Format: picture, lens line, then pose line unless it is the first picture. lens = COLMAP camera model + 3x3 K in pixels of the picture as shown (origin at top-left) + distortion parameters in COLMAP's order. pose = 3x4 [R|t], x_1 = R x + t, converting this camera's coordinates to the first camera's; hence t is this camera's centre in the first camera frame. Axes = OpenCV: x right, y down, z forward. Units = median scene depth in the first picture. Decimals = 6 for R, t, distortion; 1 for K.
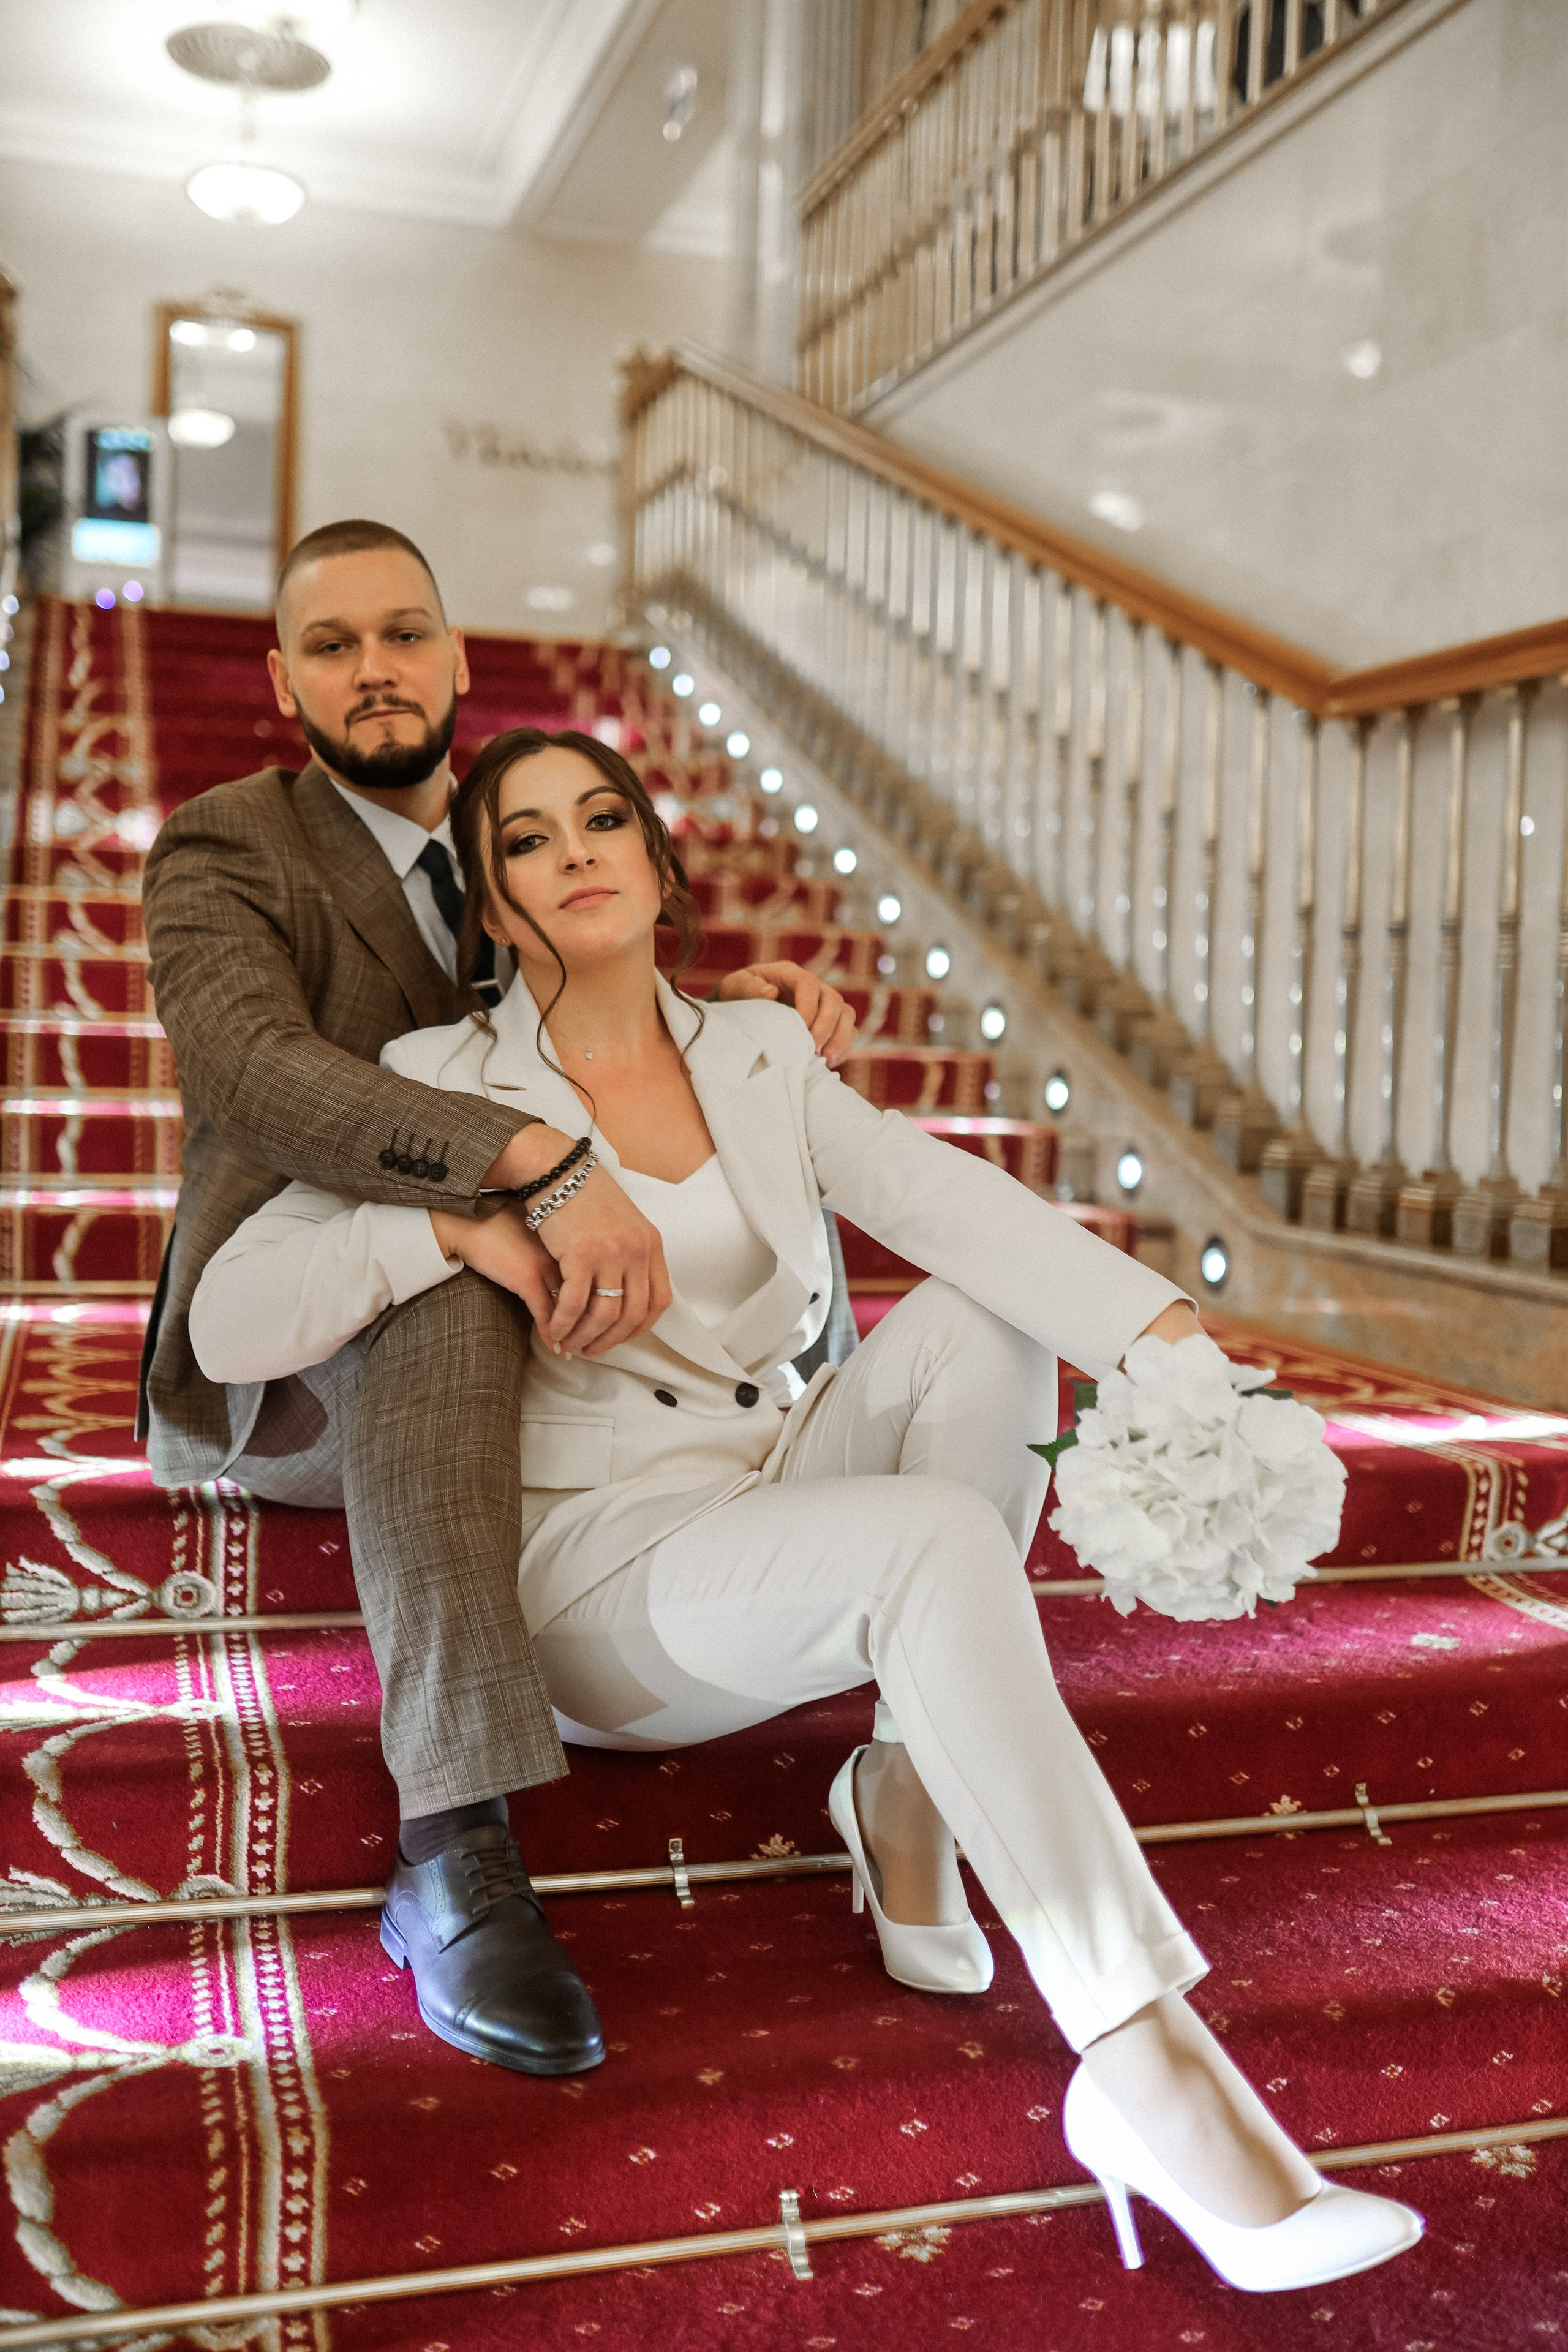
lens RADIAL K [[2233.1, 0, 791.9], [0, 2233.1, 1189.9], [0, 0, 1]] dist [-0.068091, 0.092055]
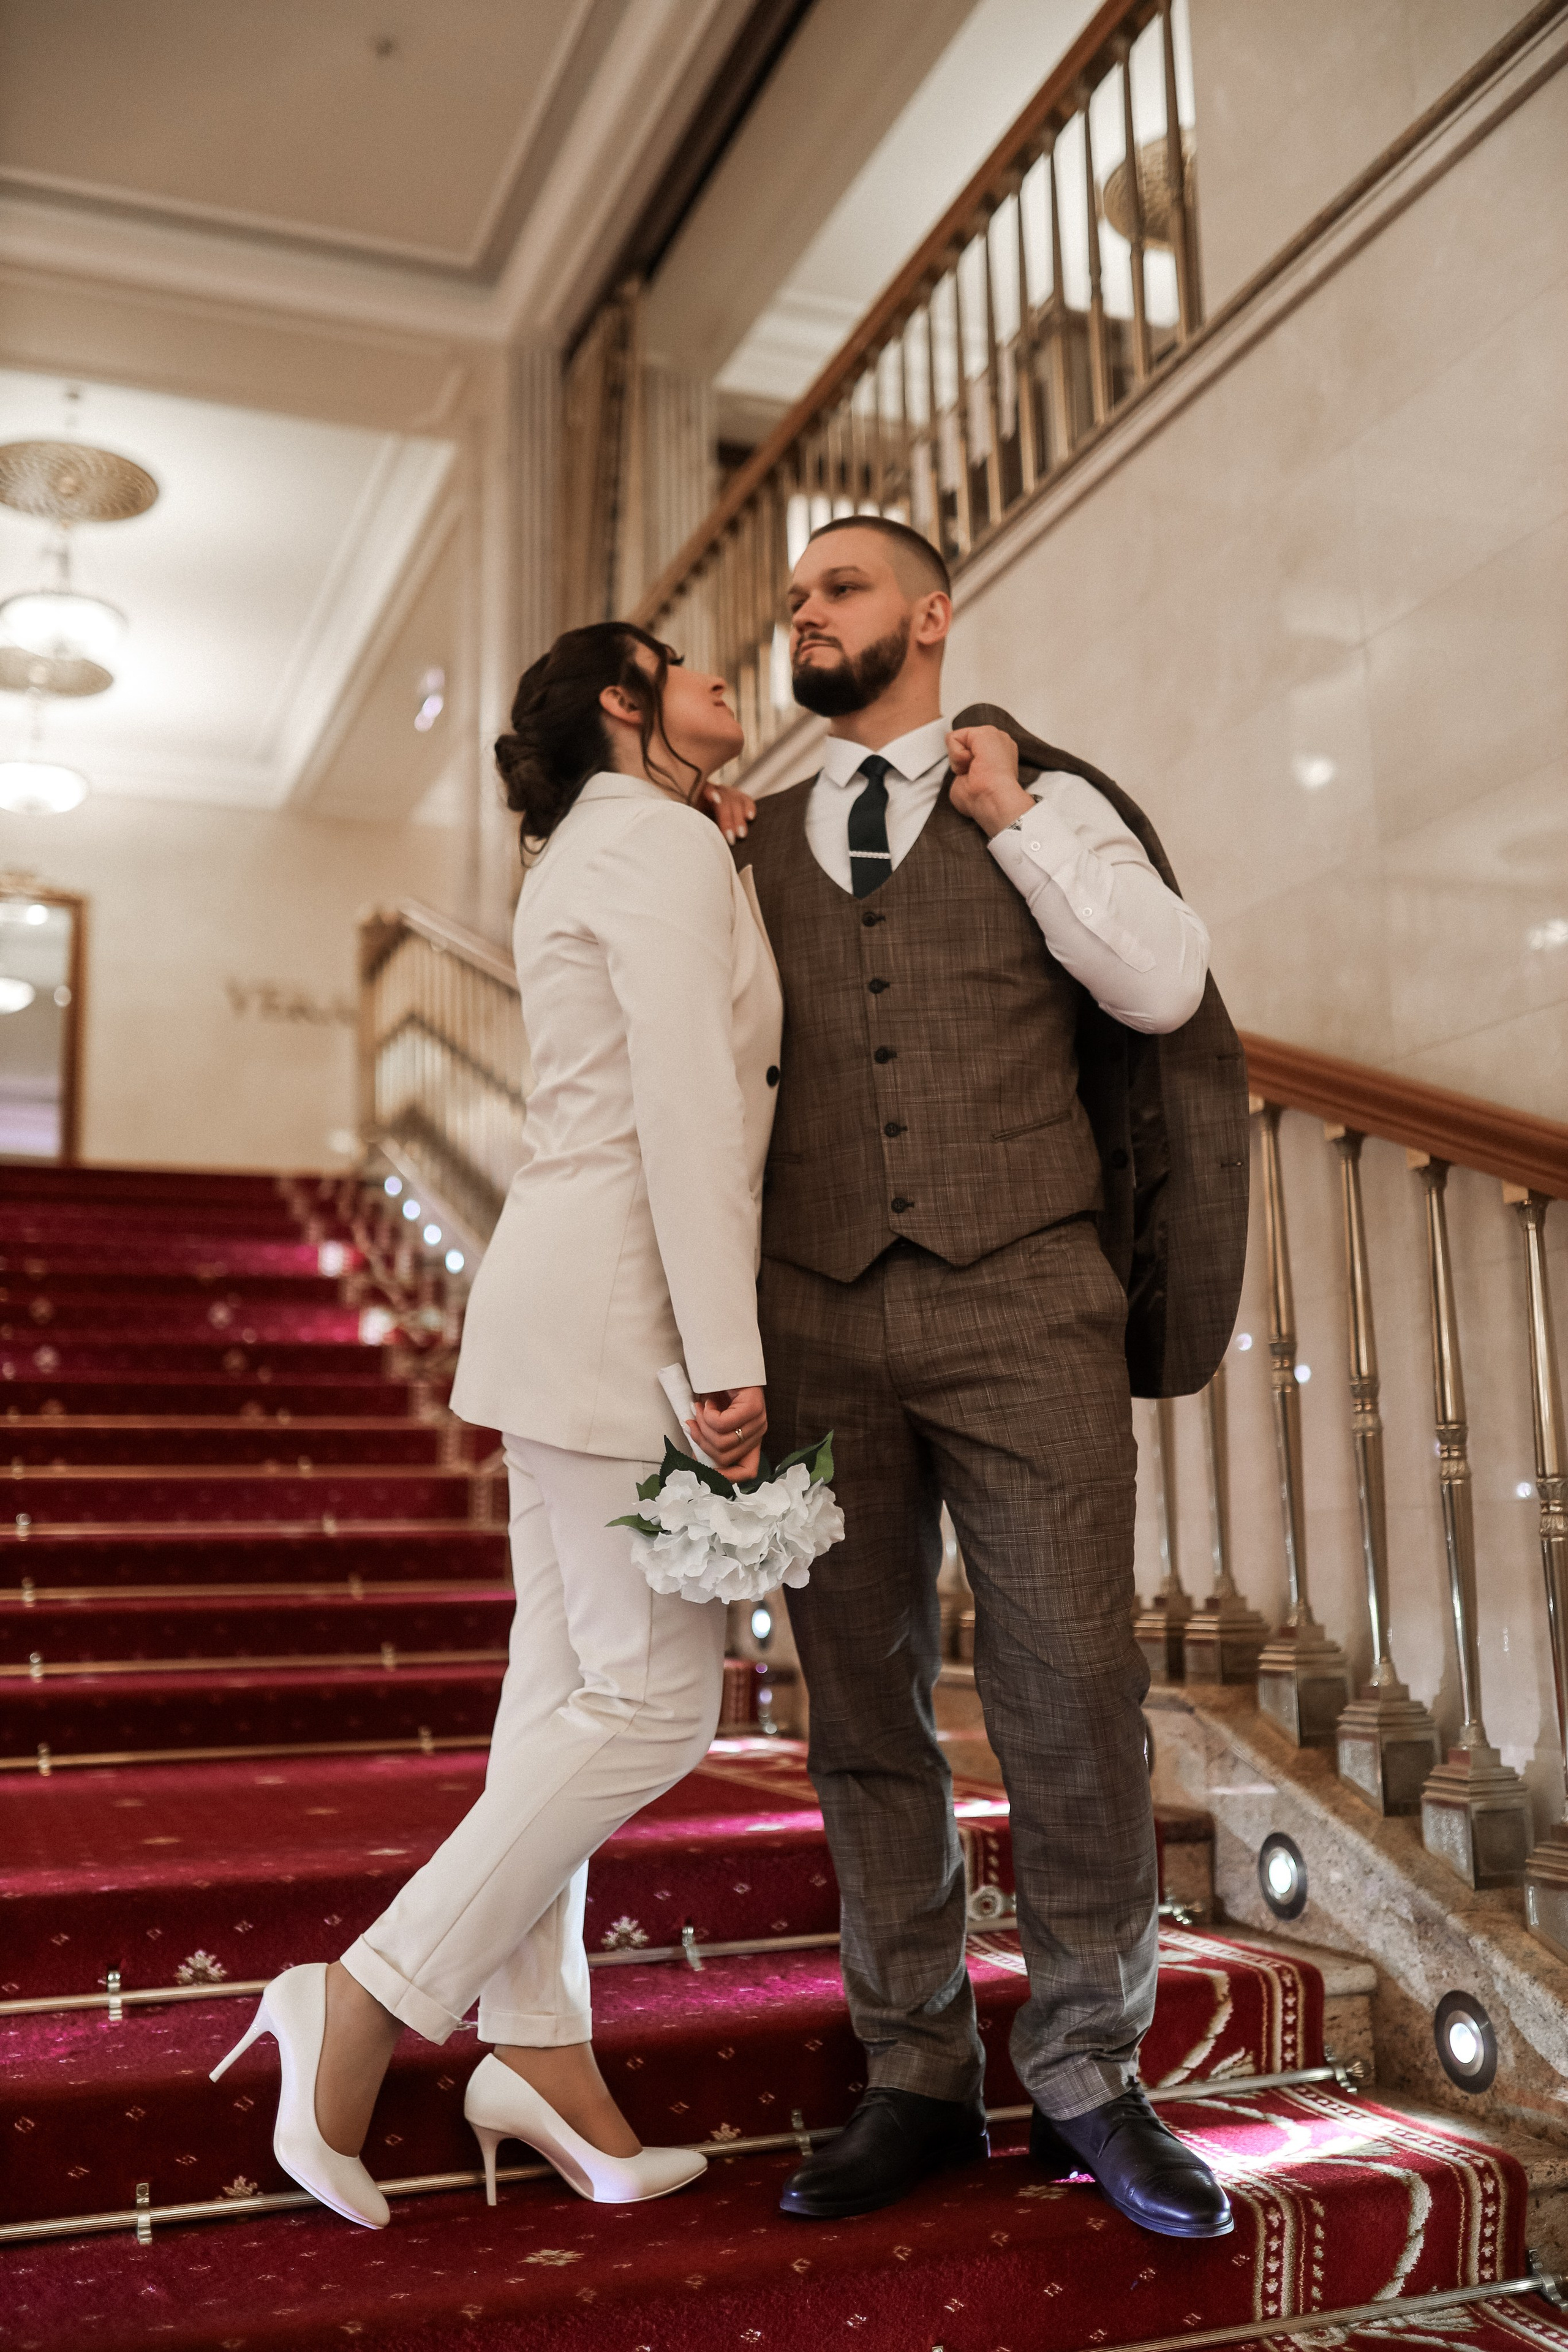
lens RADIAL K [[2233.1, 0, 791.9], [0, 2233.1, 1189.9], [0, 0, 1]] dist [-0.068091, 0.092055]
pose [[0.996288, -0.043517, 0.074274, 0.190344], [0.059507, 0.971622, -0.228931, 0.071571], [-0.062204, 0.232501, 0.970605, -0.192046]]
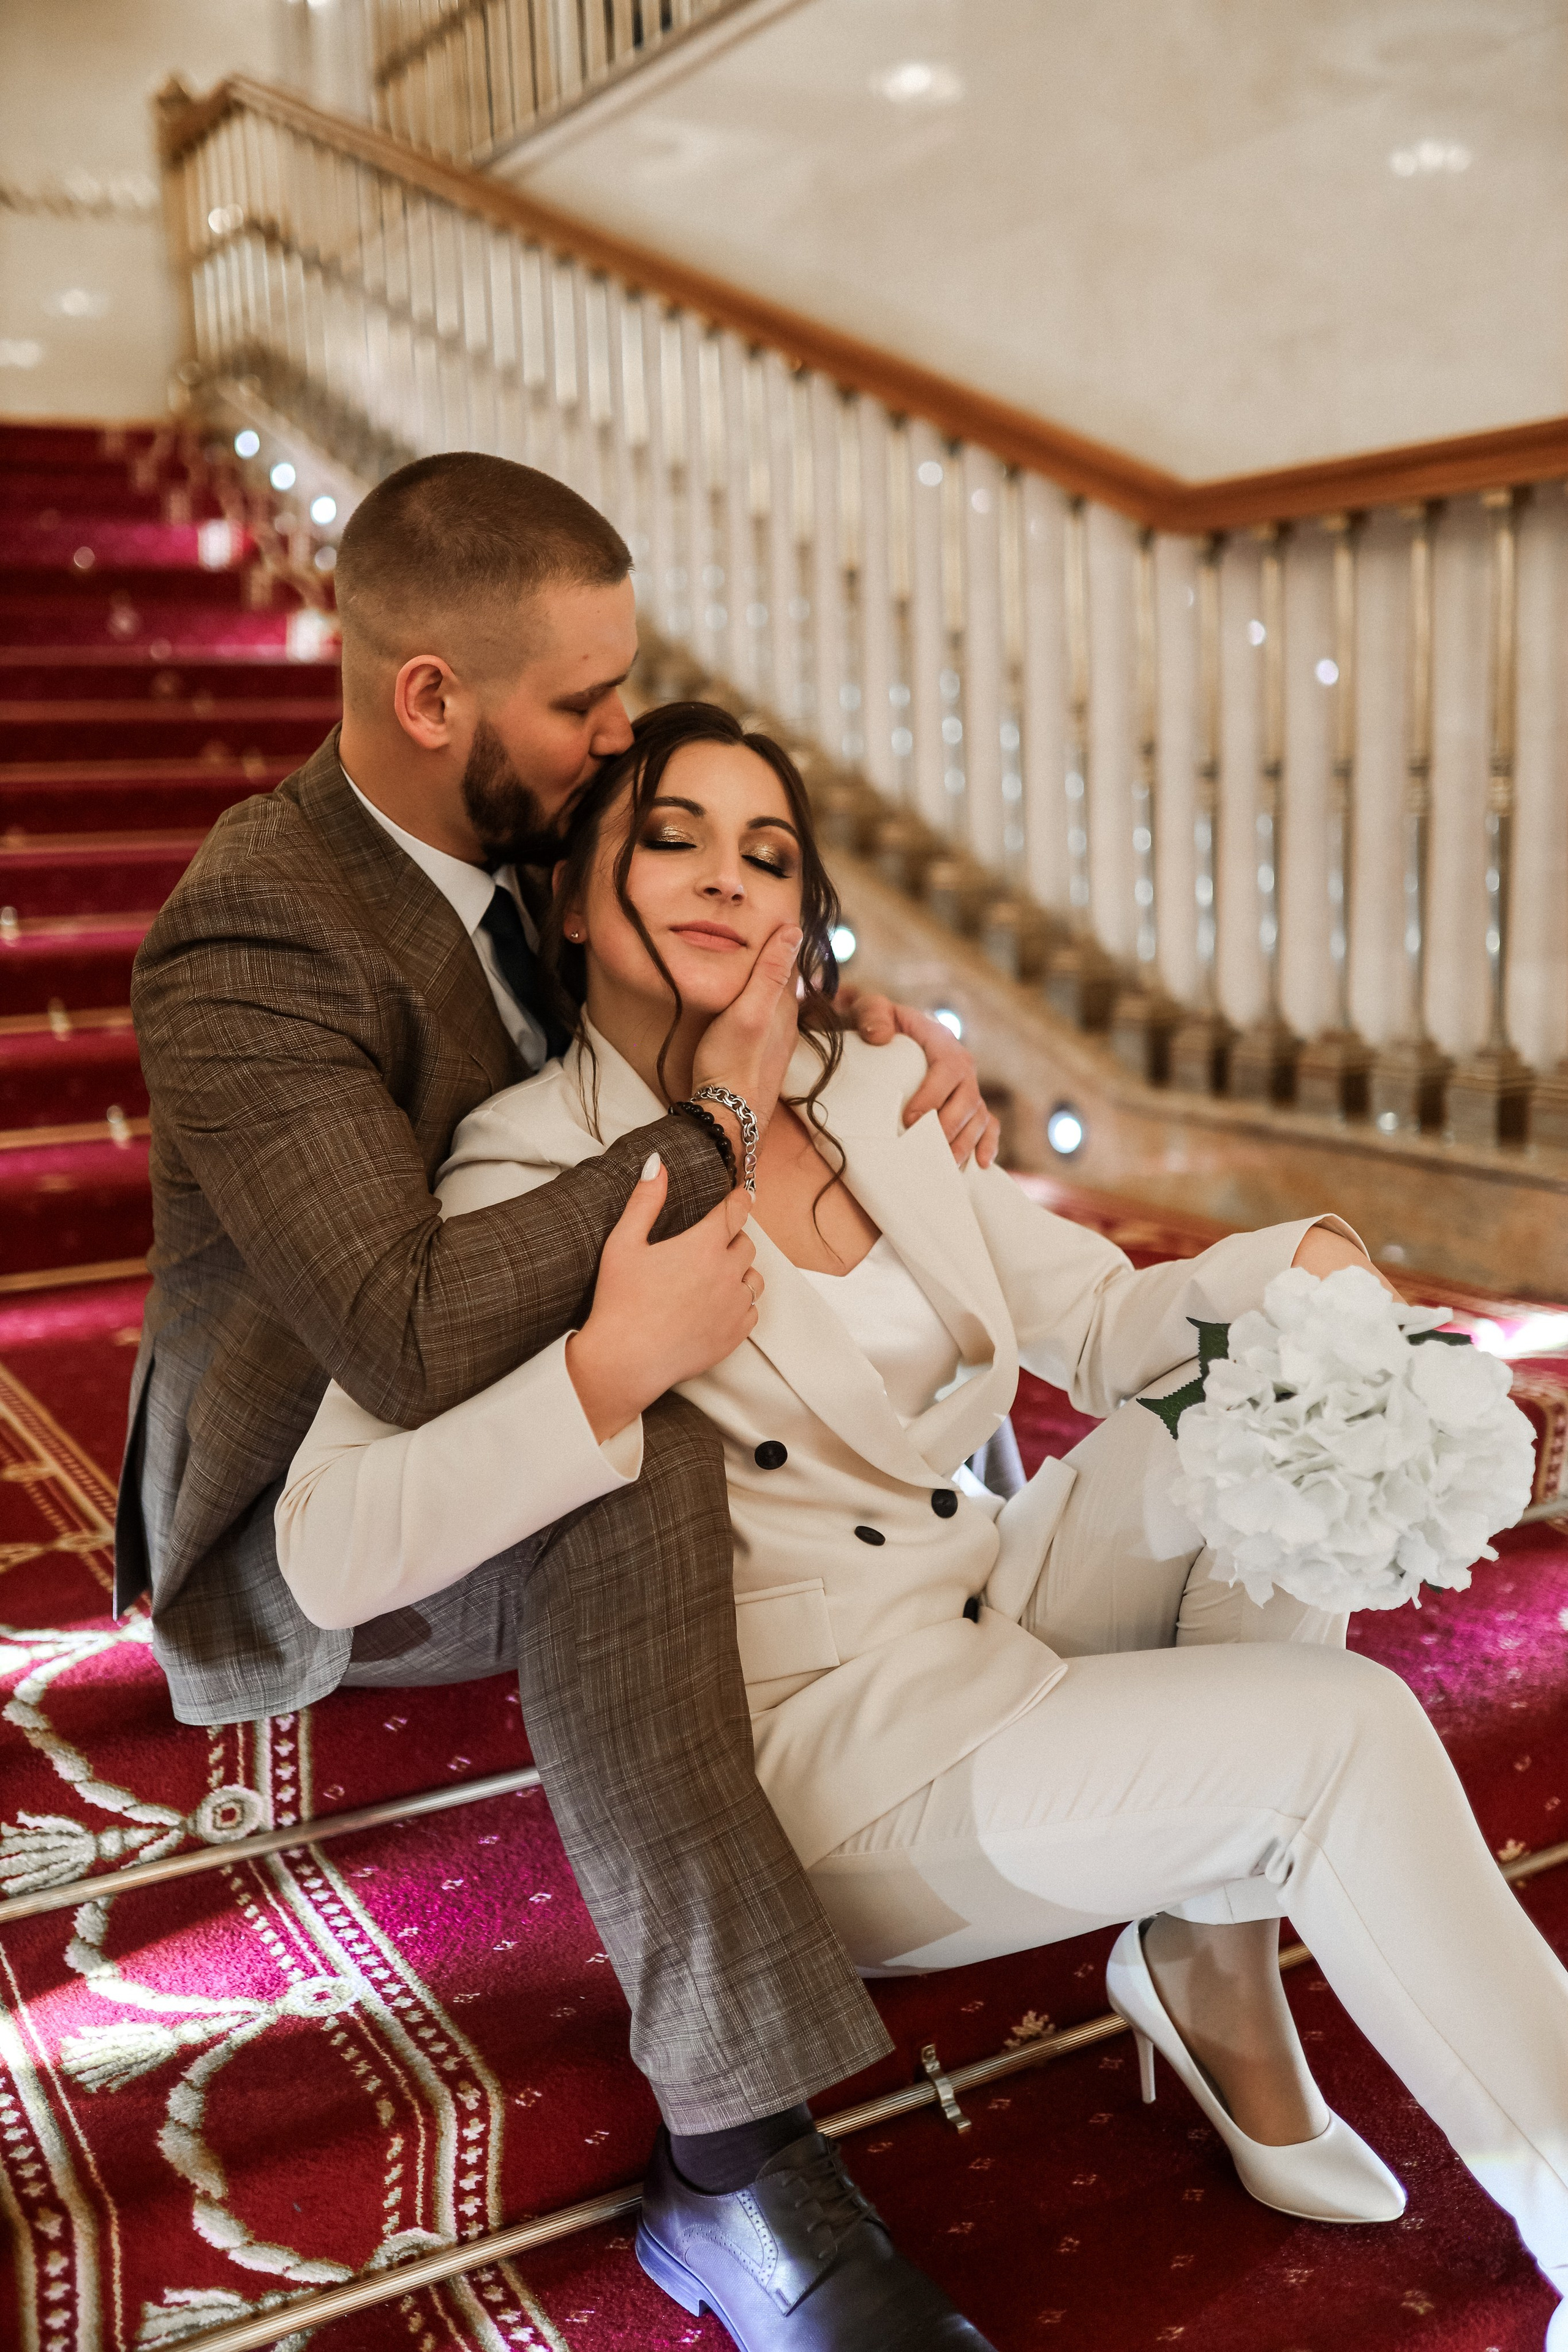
lens RADIAL K [[2233.1, 0, 791.9], [0, 2233.1, 1189.9], [0, 0, 1]] dist [-0.068091, 0.092055]
pose [[0.973415, -0.097545, 0.207238, -0.217301], [0.073970, 0.990180, 0.118624, -0.114064], [-0.216774, -0.100141, 0.971072, 0.213342]]
